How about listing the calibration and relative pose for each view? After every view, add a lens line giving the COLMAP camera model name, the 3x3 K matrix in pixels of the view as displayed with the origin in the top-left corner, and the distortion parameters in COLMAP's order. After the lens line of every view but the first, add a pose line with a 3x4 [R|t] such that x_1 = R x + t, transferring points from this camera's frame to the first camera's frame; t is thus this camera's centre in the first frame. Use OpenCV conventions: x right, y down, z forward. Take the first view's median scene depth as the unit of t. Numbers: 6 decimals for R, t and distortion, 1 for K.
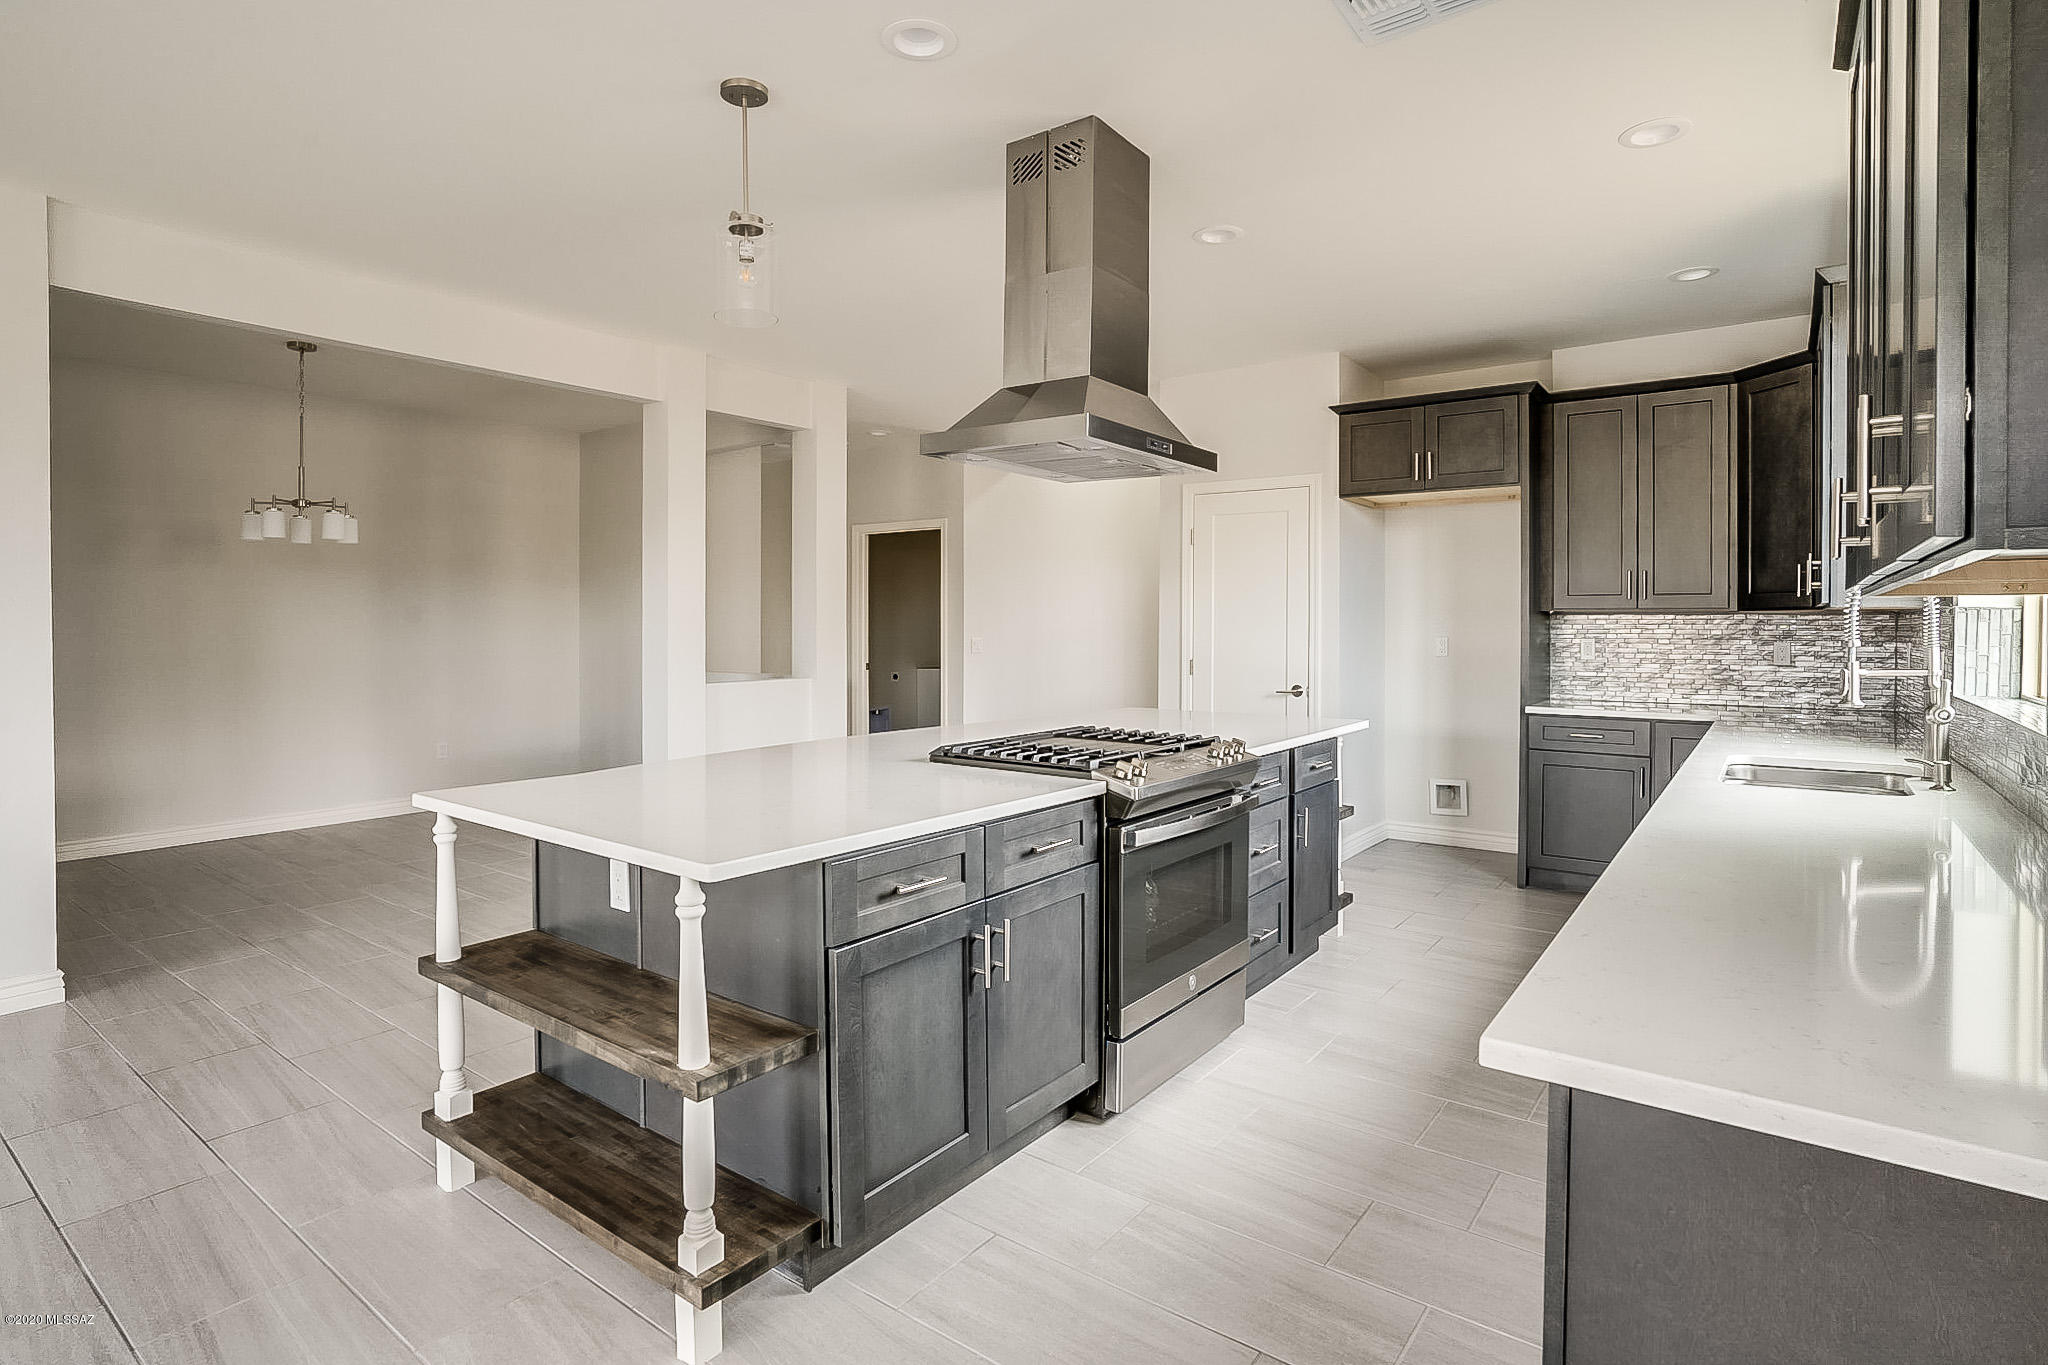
lens RADIAL K [[1023.0, 0, 1020.4], [0, 1023.0, 657.7], [0, 0, 1]] dist [-0.037045, 0.010876]
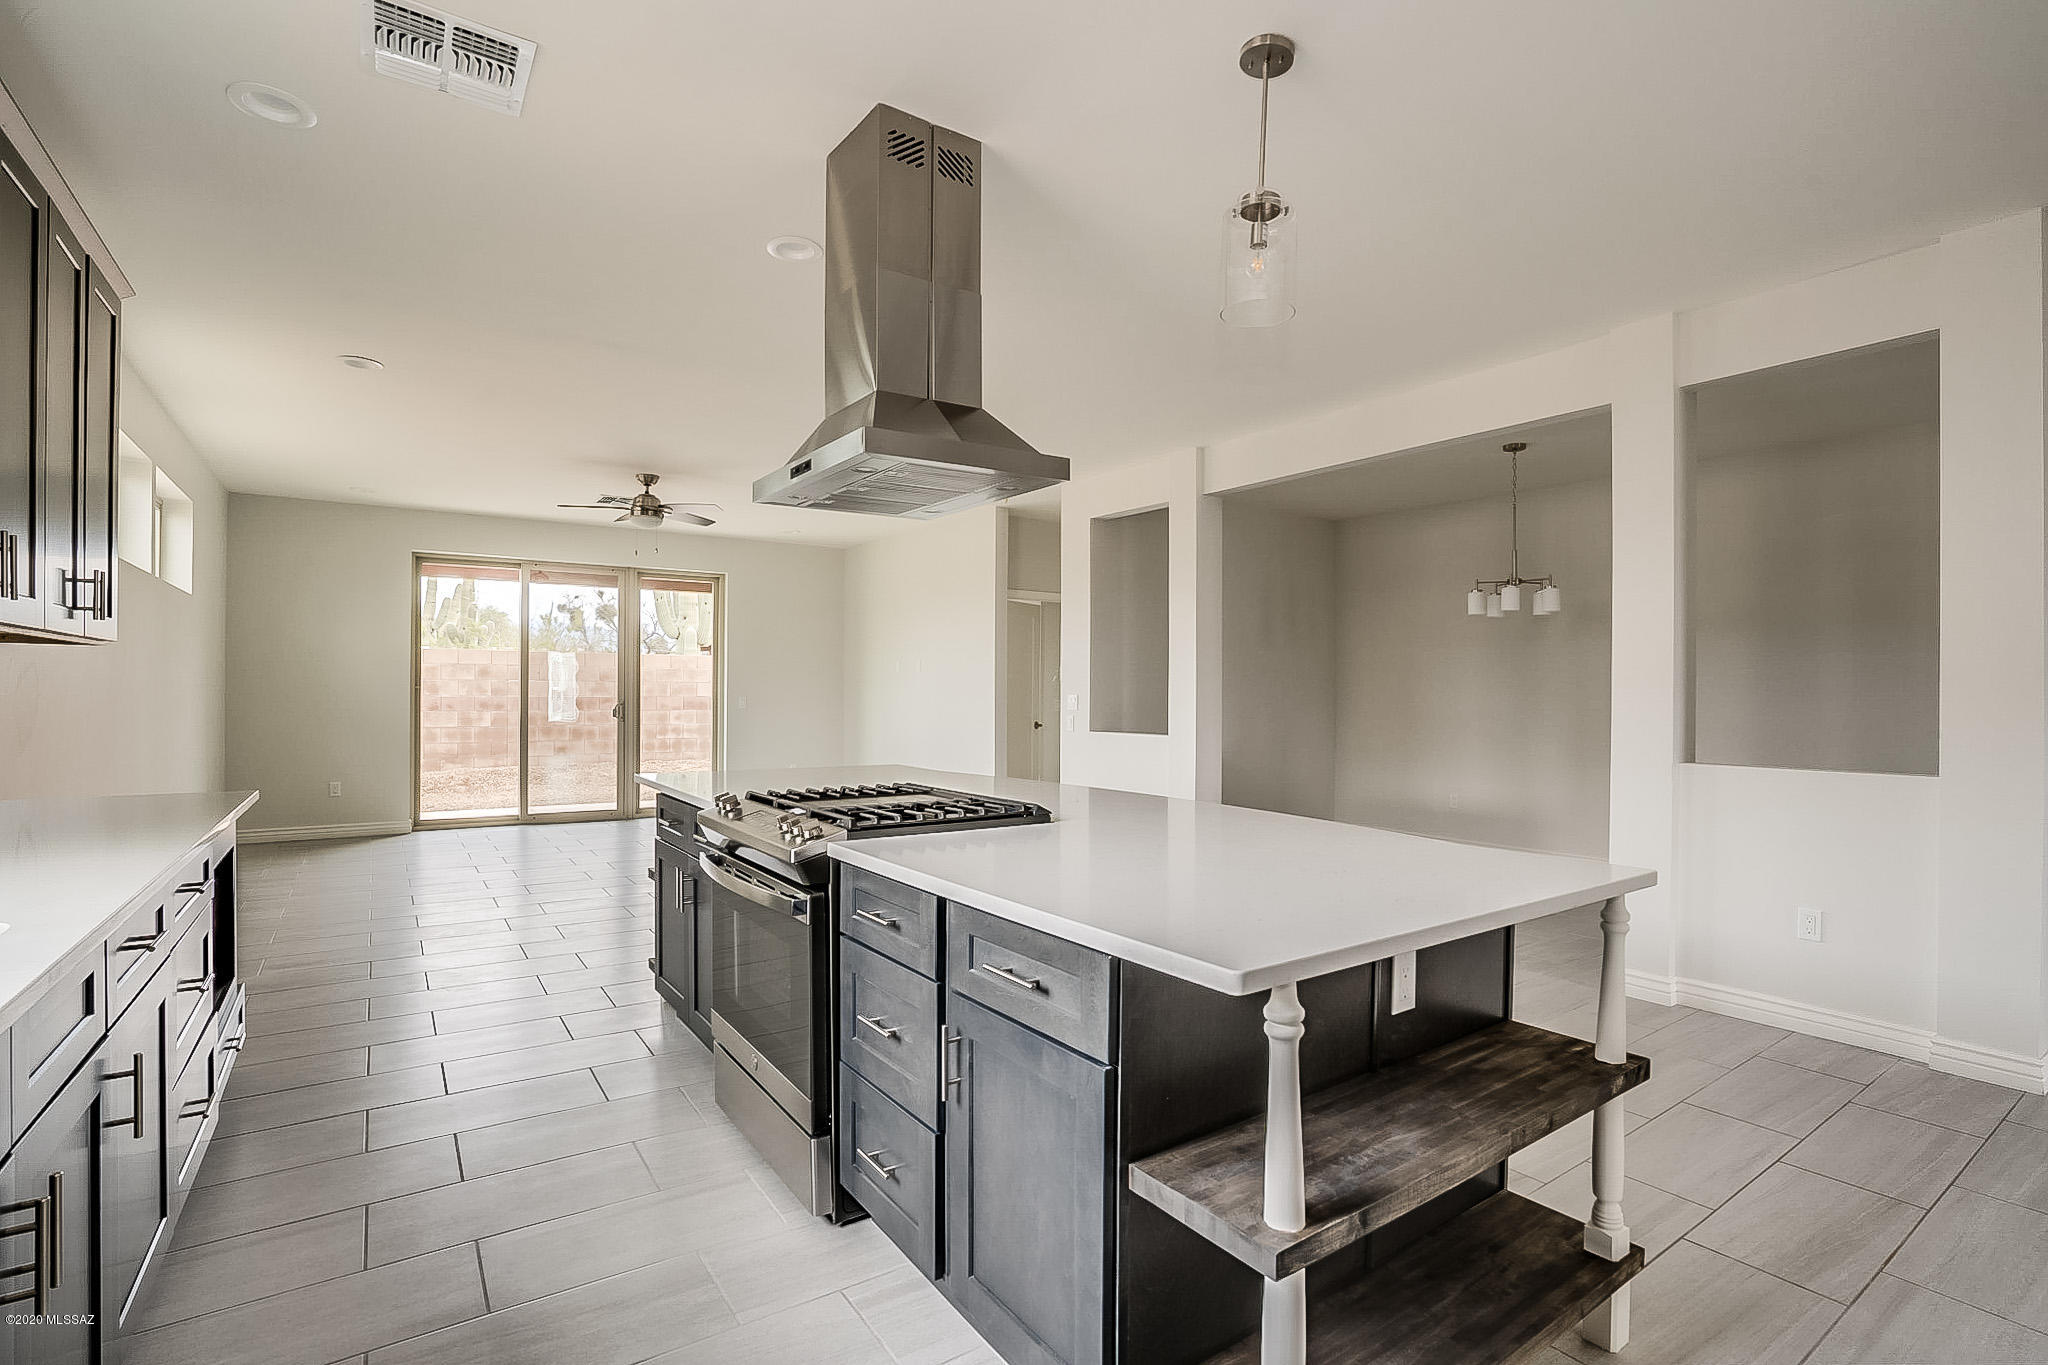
lens RADIAL K [[959.1, 0, 1042.0], [0, 959.1, 683.3], [0, 0, 1]] dist [-0.050057, 0.012759]
pose [[-0.308200, -0.012539, -0.951239, 0.522914], [-0.038833, 0.999246, -0.000589, -0.014903], [0.950529, 0.036758, -0.308454, 0.884477]]
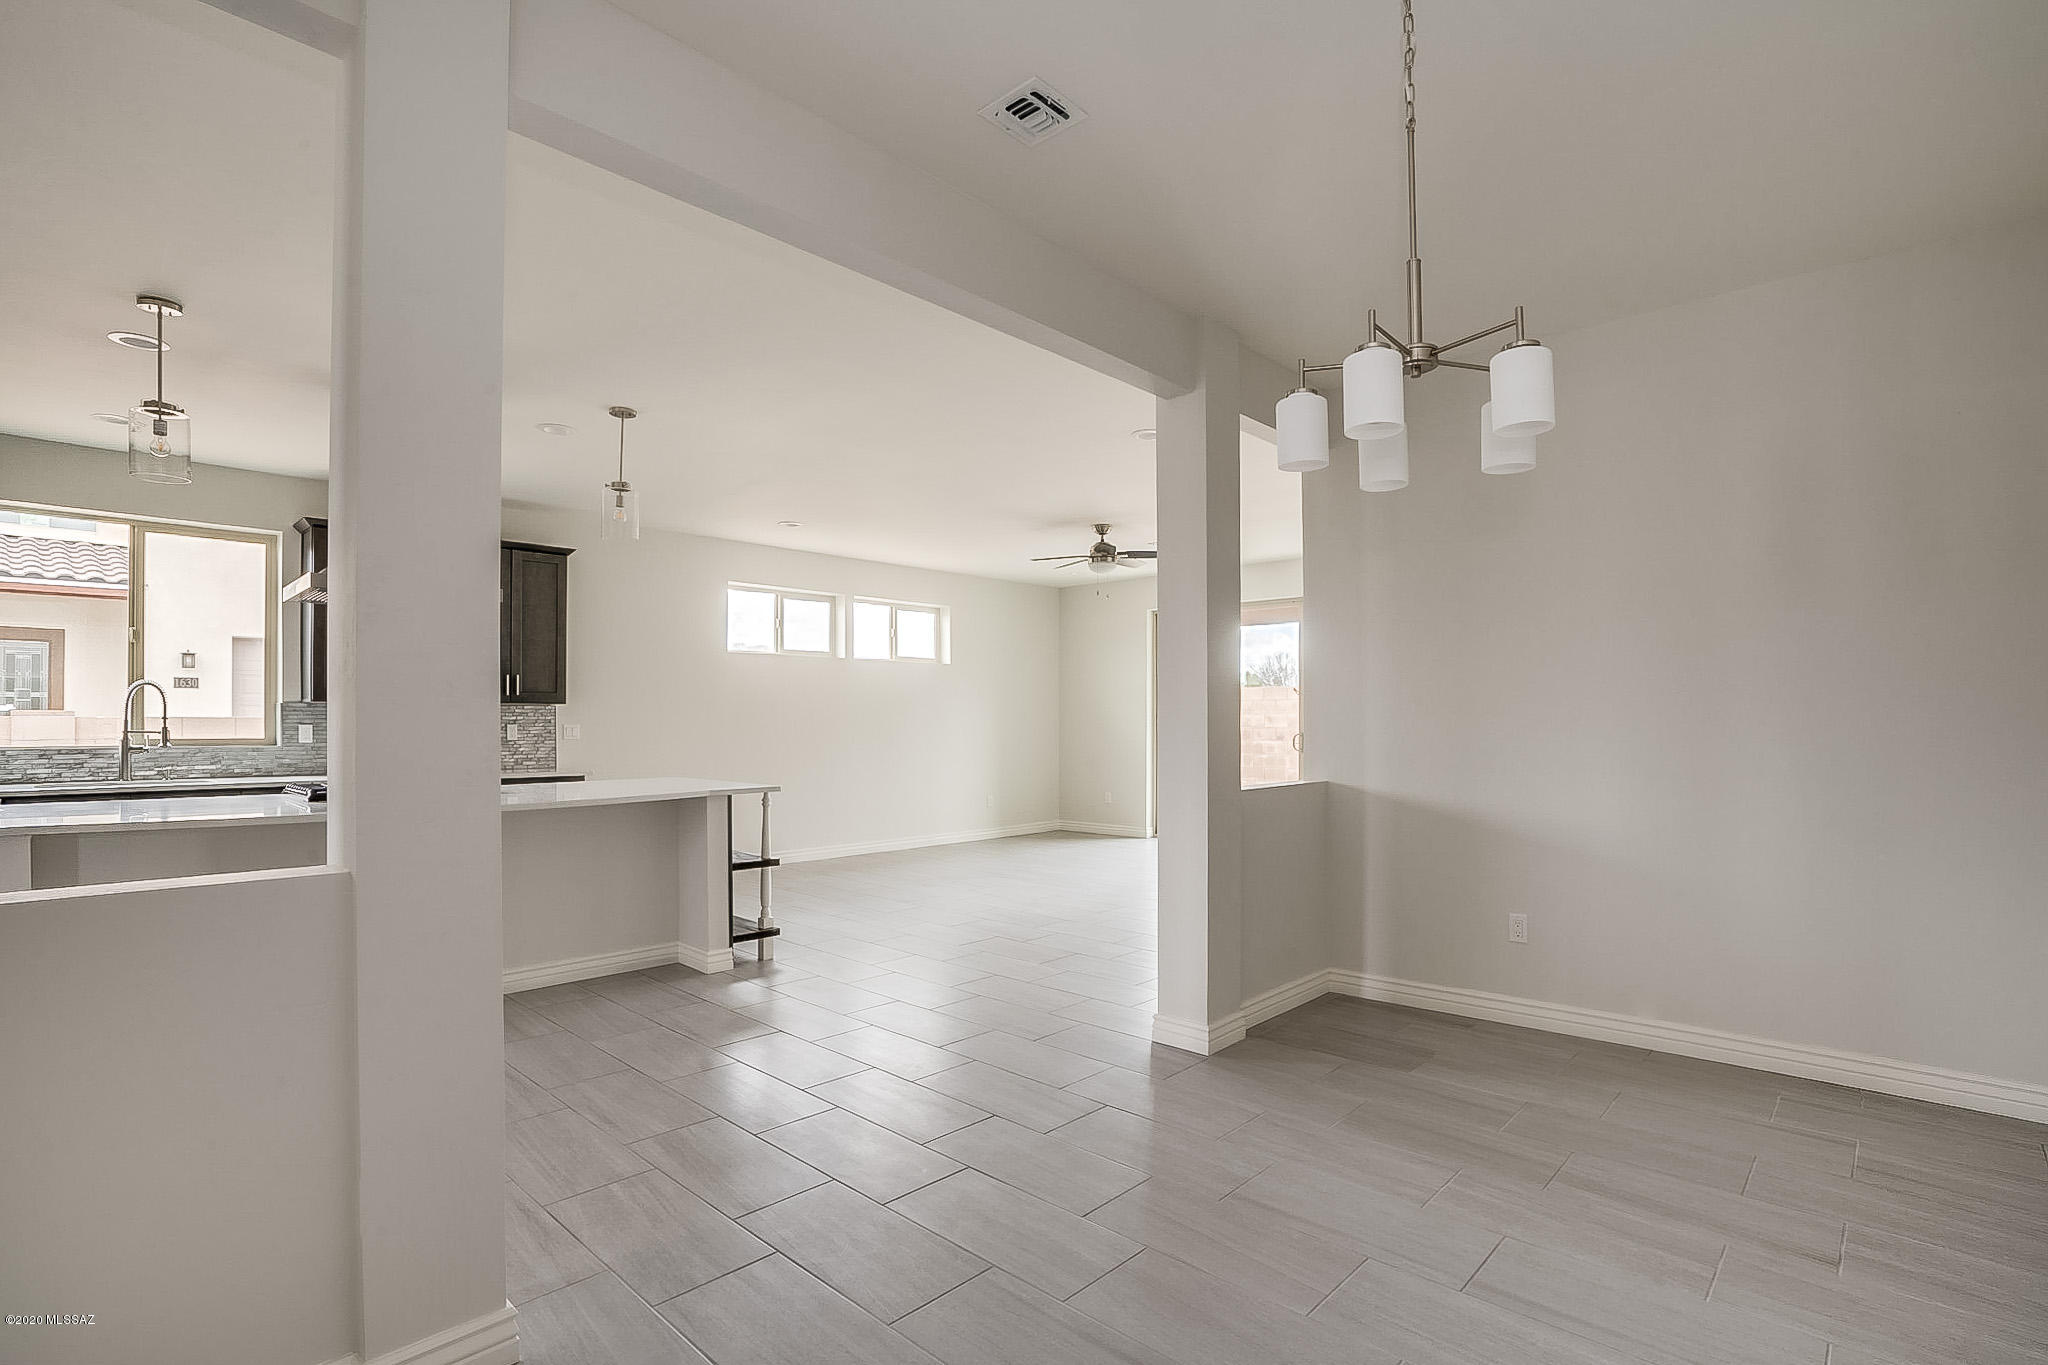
lens RADIAL K [[985.2, 0, 1034.9], [0, 985.2, 723.5], [0, 0, 1]] dist [-0.048459, 0.016971]
pose [[-0.994104, 0.000709, 0.108426, -0.665094], [0.004358, 0.999432, 0.033423, -0.032318], [-0.108341, 0.033699, -0.993542, 1.480910]]
